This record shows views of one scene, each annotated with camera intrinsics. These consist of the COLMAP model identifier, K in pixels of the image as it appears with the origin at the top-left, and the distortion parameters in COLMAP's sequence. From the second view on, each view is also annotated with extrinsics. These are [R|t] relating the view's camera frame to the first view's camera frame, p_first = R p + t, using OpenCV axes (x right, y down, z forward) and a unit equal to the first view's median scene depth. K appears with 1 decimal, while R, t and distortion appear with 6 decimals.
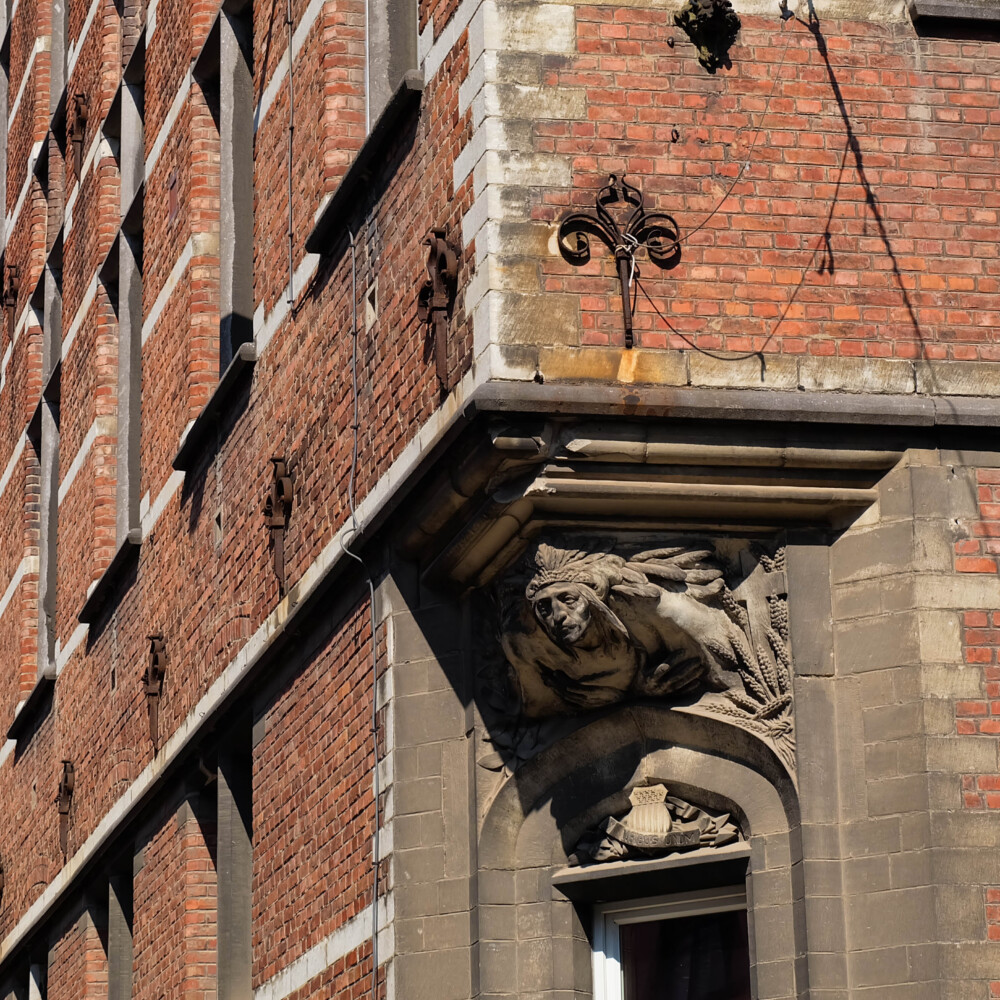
lens RADIAL K [[3321.2, 0, 500.0], [0, 3321.2, 500.0], [0, 0, 1]] dist [-0.093561, -0.646586]
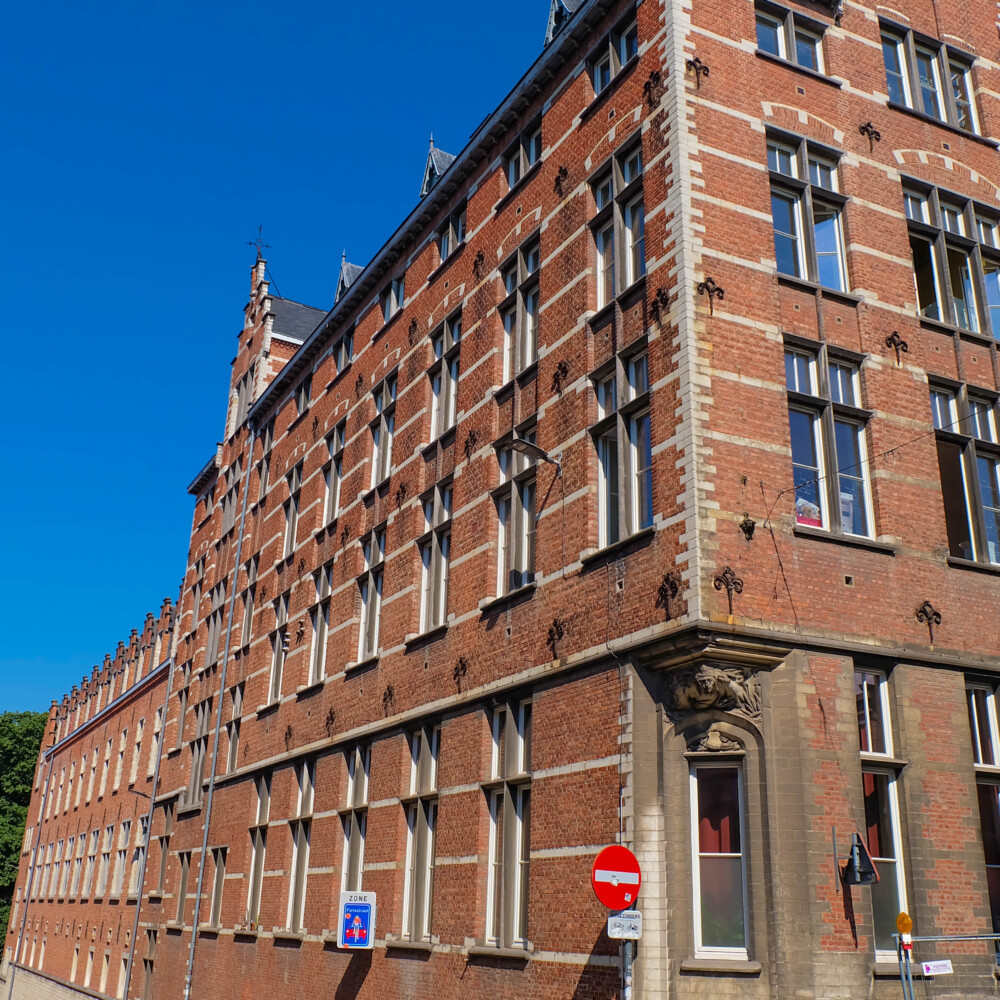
lens RADIAL K [[1059.7, 0, 500.0], [0, 1059.7, 500.0], [0, 0, 1]] dist [-0.107473, 0.009206]
pose [[0.980492, 0.132751, 0.144956, -0.395149], [-0.119017, 0.987878, -0.099658, -0.023631], [-0.156428, 0.080462, 0.984406, -0.129067]]
